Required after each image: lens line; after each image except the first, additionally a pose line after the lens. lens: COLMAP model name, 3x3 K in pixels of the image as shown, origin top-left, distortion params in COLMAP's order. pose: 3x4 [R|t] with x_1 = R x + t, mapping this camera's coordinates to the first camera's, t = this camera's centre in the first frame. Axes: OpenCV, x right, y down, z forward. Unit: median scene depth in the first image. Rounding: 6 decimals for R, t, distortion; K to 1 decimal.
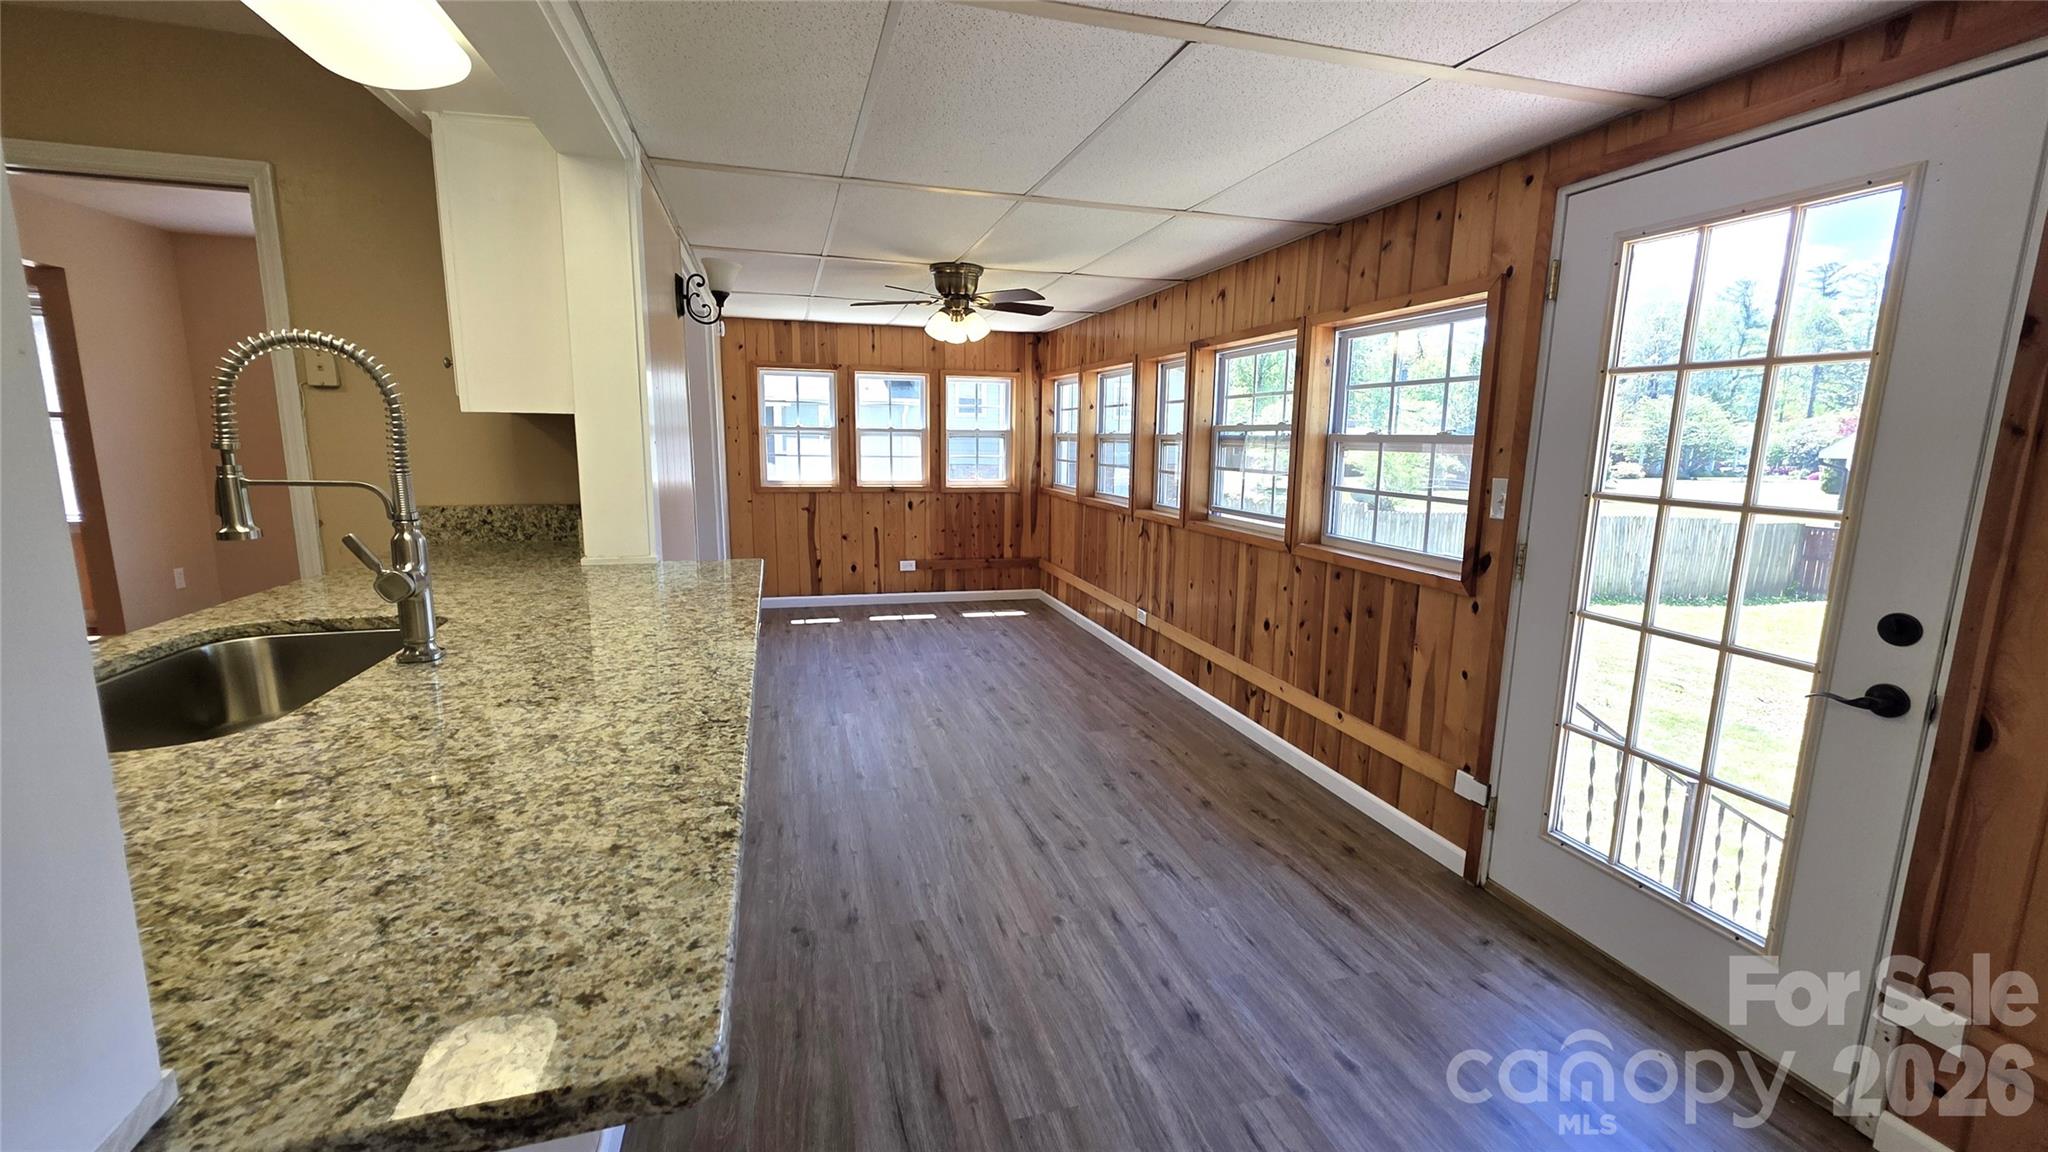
lens RADIAL K [[820.6, 0, 1024.0], [0, 820.6, 570.3], [0, 0, 1]] dist [0.007466, -0.002142]
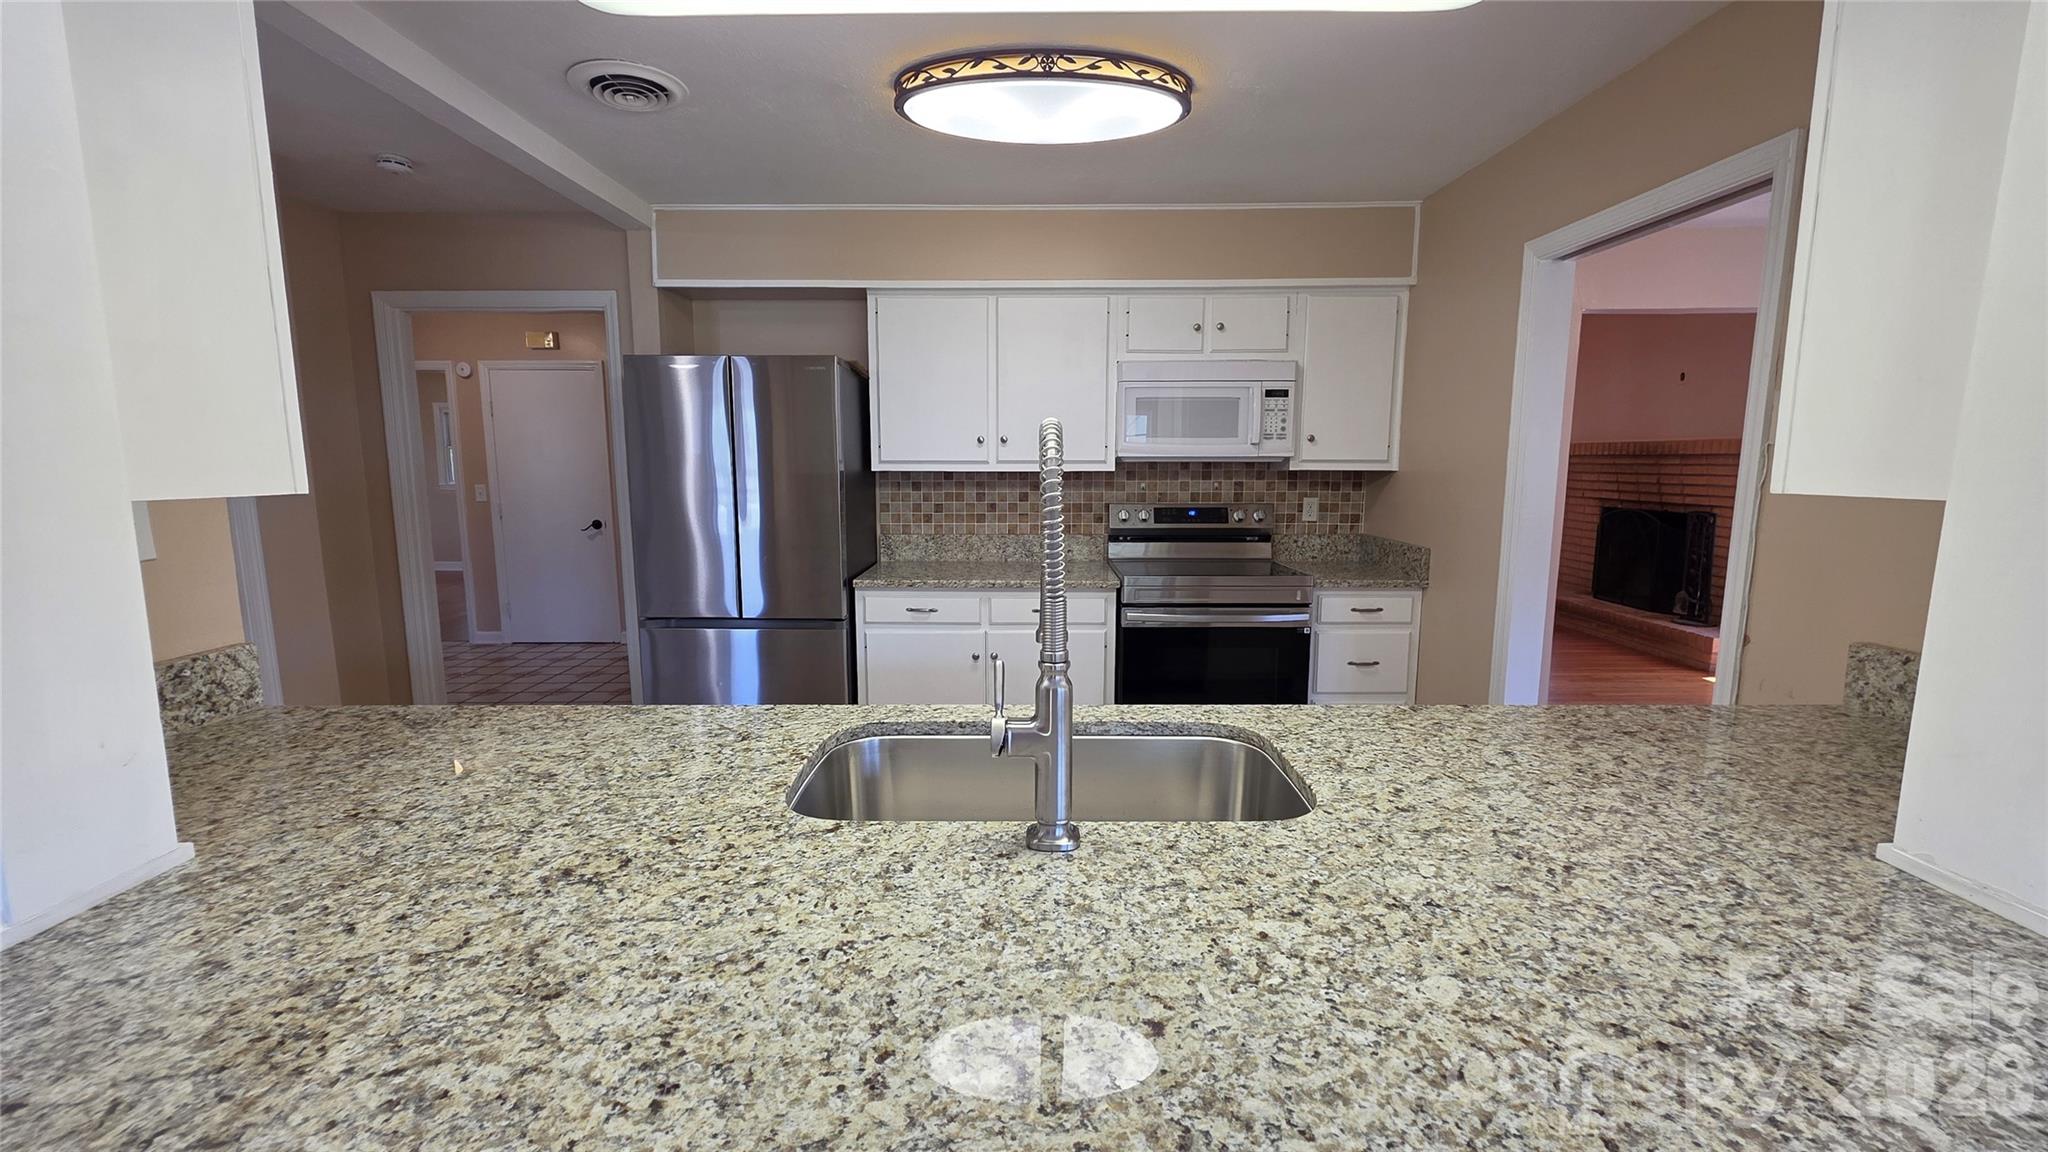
lens RADIAL K [[820.6, 0, 1018.7], [0, 820.6, 567.2], [0, 0, 1]] dist [0.007466, -0.002142]
pose [[-0.288024, 0.112295, -0.951016, -0.020924], [-0.160326, 0.973429, 0.163498, -0.124323], [0.944107, 0.199564, -0.262368, 0.551612]]
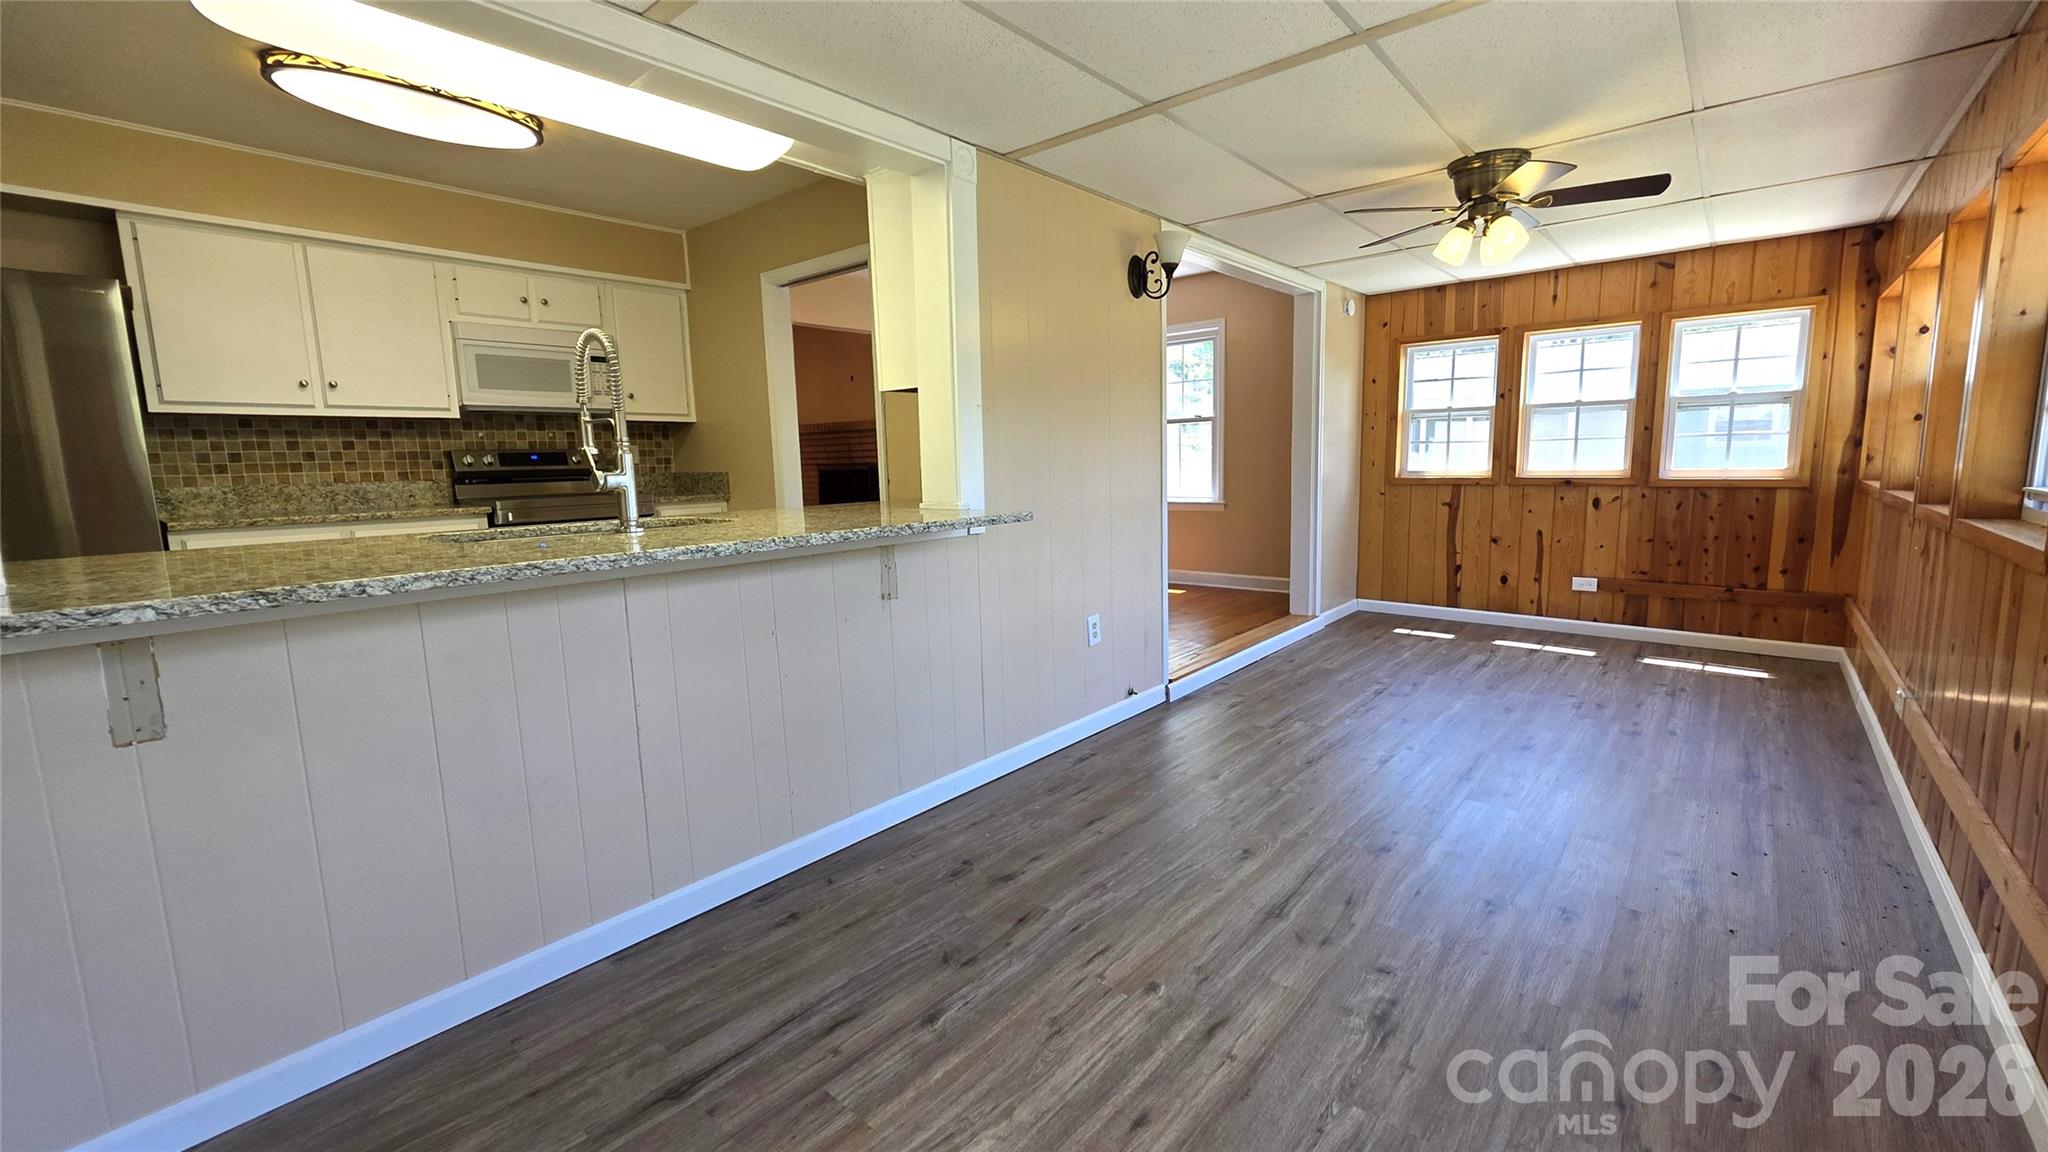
lens RADIAL K [[820.6, 0, 1026.9], [0, 820.6, 574.3], [0, 0, 1]] dist [0.007466, -0.002142]
pose [[0.543530, 0.092575, -0.834269, 0.487286], [-0.106556, 0.993468, 0.040819, 0.020984], [0.832599, 0.066710, 0.549845, 0.383478]]
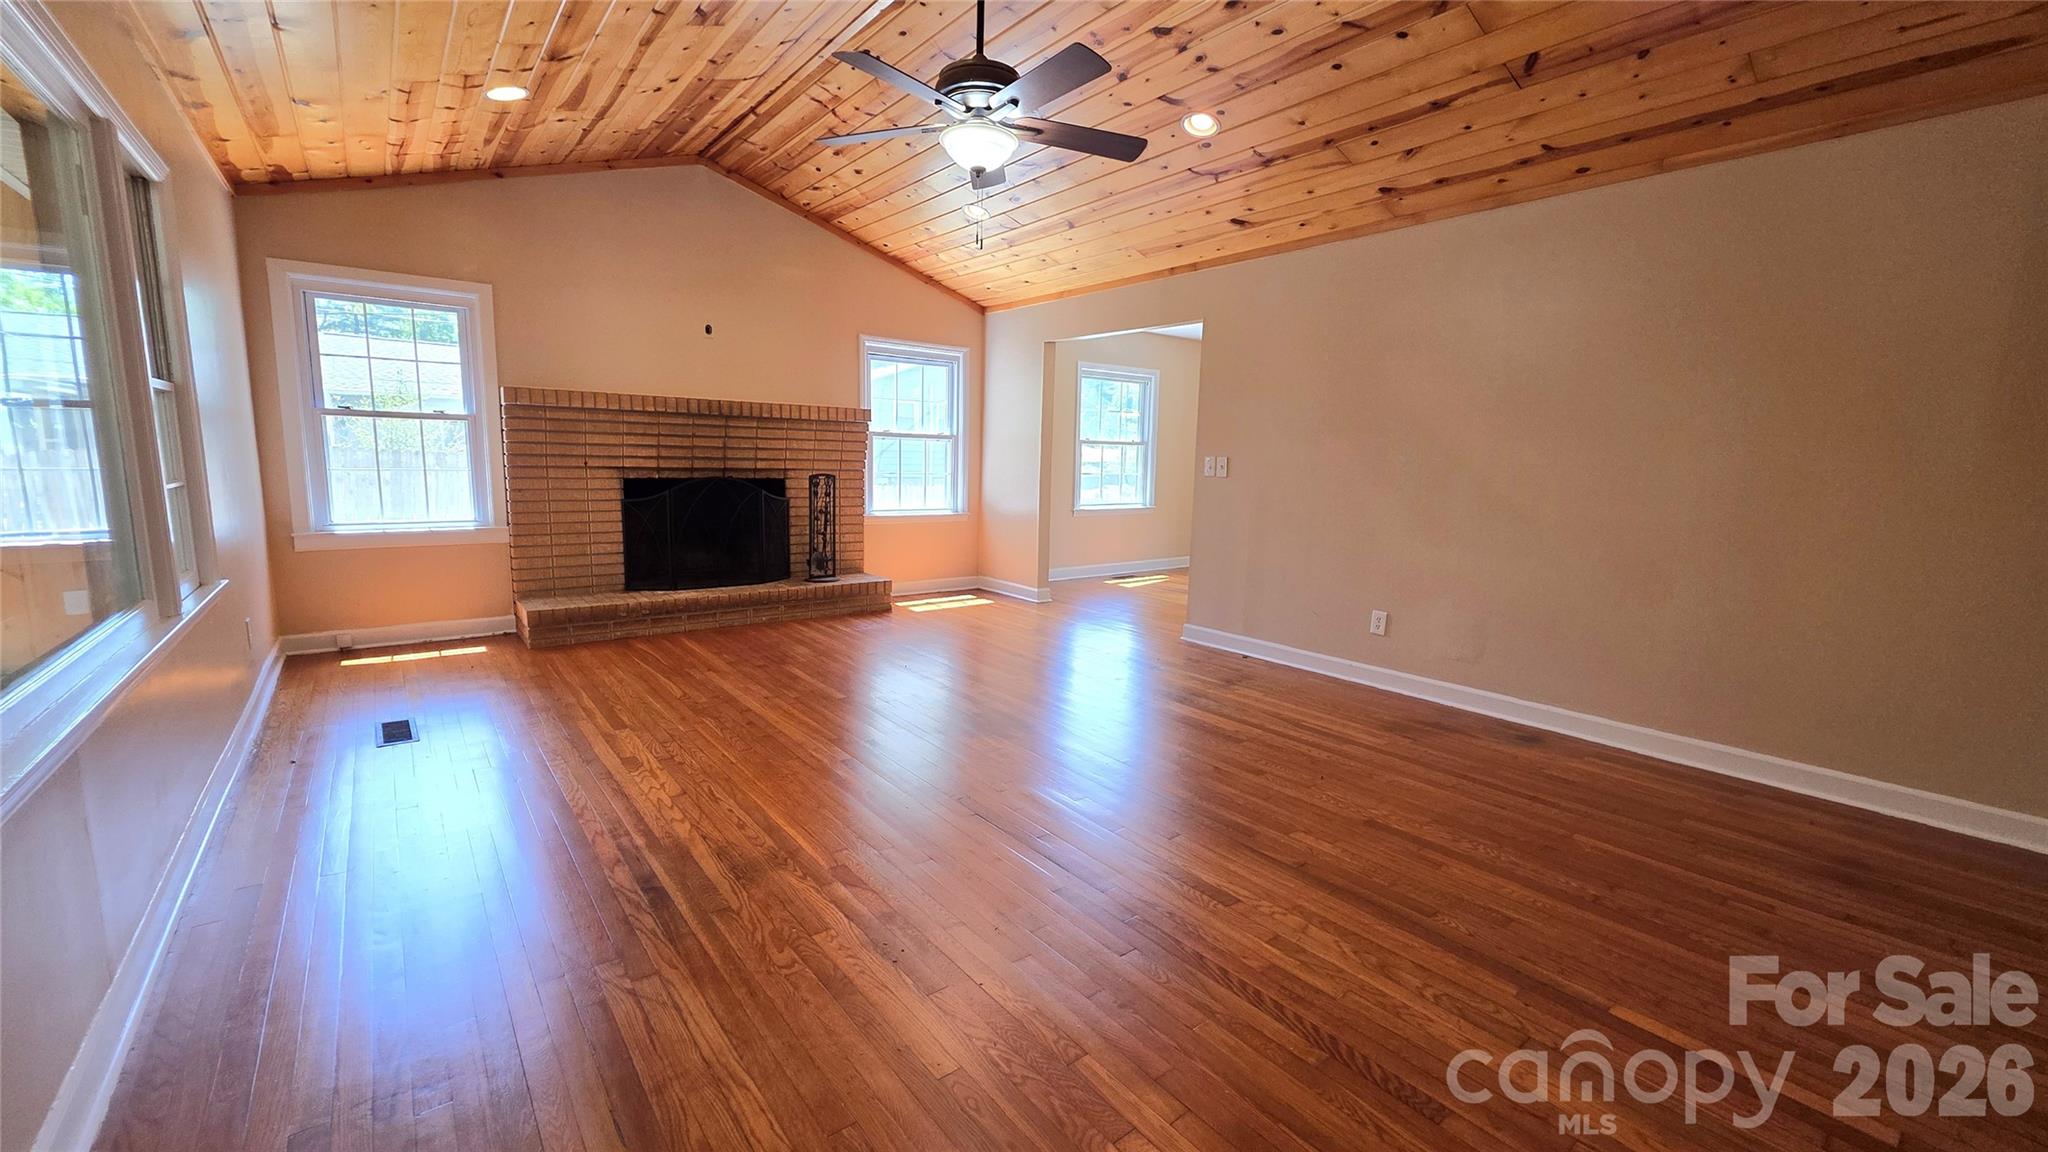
lens RADIAL K [[820.6, 0, 1017.1], [0, 820.6, 575.3], [0, 0, 1]] dist [0.007466, -0.002142]
pose [[0.932326, -0.041666, 0.359210, -2.662086], [0.045527, 0.998960, -0.002294, 0.088977], [-0.358741, 0.018492, 0.933254, -0.562711]]
